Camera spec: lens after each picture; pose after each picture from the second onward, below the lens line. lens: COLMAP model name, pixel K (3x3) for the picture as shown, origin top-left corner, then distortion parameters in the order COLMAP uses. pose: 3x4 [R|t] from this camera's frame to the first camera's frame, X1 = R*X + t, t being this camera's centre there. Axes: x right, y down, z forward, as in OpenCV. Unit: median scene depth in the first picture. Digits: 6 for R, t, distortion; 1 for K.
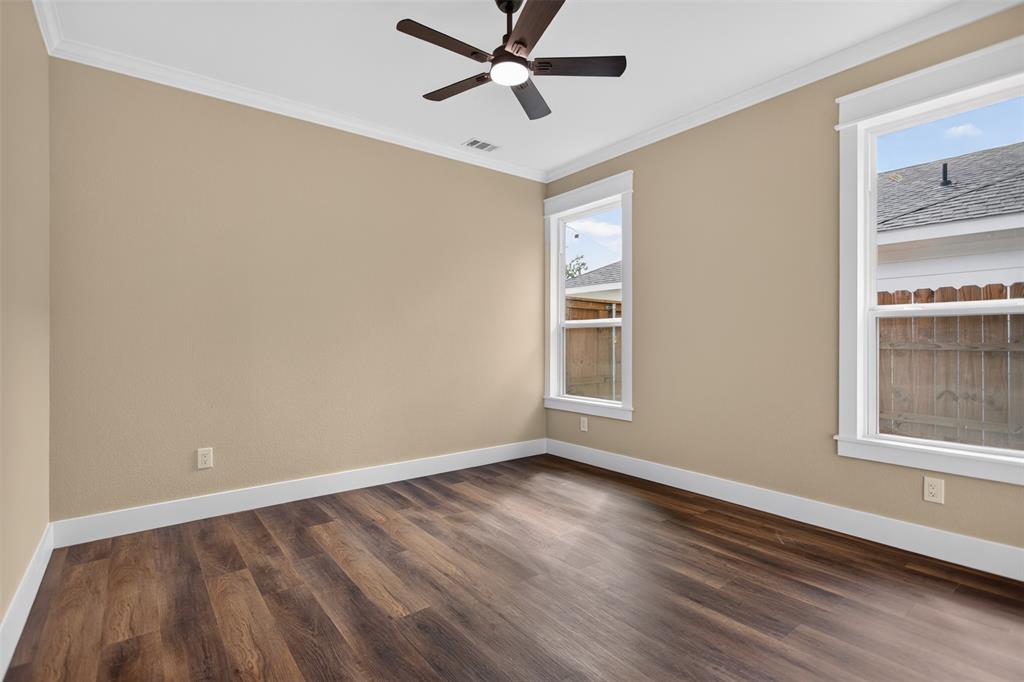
lens RADIAL K [[488.6, 0, 509.6], [0, 488.6, 337.9], [0, 0, 1]] dist [0.000540, 0.000152]
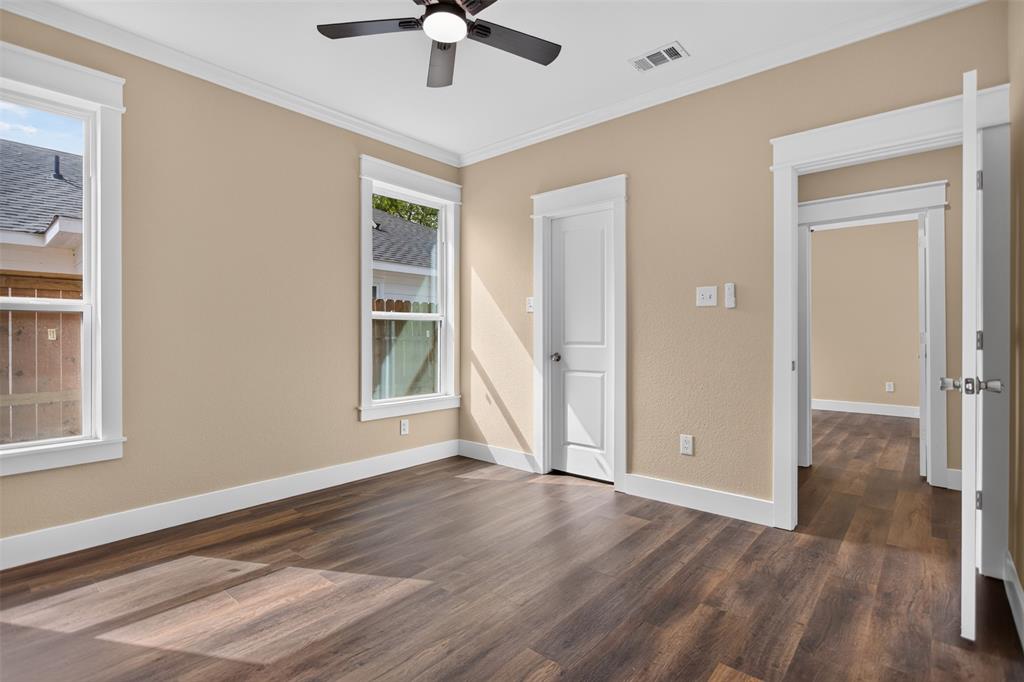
lens RADIAL K [[488.6, 0, 509.6], [0, 488.6, 337.9], [0, 0, 1]] dist [0.000540, 0.000152]
pose [[-0.197929, -0.004041, 0.980208, -0.641198], [-0.002517, 0.999990, 0.003615, 0.004782], [-0.980213, -0.001751, -0.197937, 0.780073]]
